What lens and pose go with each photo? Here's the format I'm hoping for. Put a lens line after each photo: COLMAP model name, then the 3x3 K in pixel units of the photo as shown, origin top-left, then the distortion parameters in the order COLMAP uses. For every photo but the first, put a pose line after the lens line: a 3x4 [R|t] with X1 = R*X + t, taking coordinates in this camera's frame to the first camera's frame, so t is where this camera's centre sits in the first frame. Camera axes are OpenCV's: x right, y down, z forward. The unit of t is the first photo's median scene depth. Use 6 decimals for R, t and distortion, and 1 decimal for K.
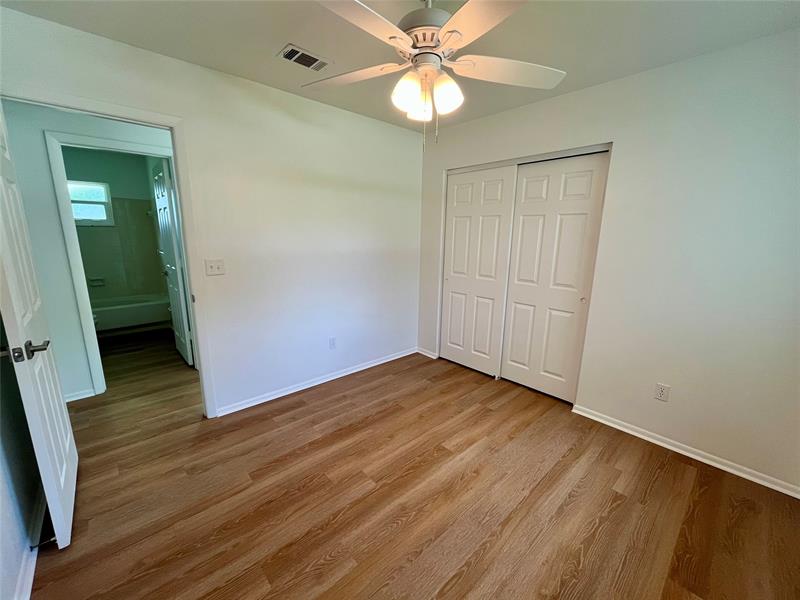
lens RADIAL K [[324.2, 0, 399.1], [0, 324.2, 302.3], [0, 0, 1]] dist [-0.002174, 0.000149]
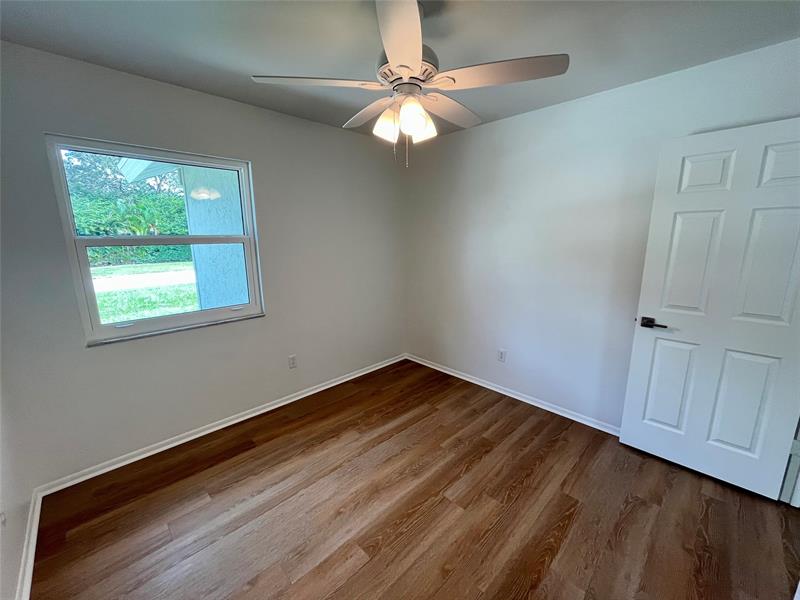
lens RADIAL K [[324.2, 0, 399.1], [0, 324.2, 302.3], [0, 0, 1]] dist [-0.002174, 0.000149]
pose [[-0.999136, -0.001580, -0.041526, 0.116147], [-0.018069, 0.916388, 0.399883, -0.405624], [0.037422, 0.400288, -0.915625, 1.702704]]
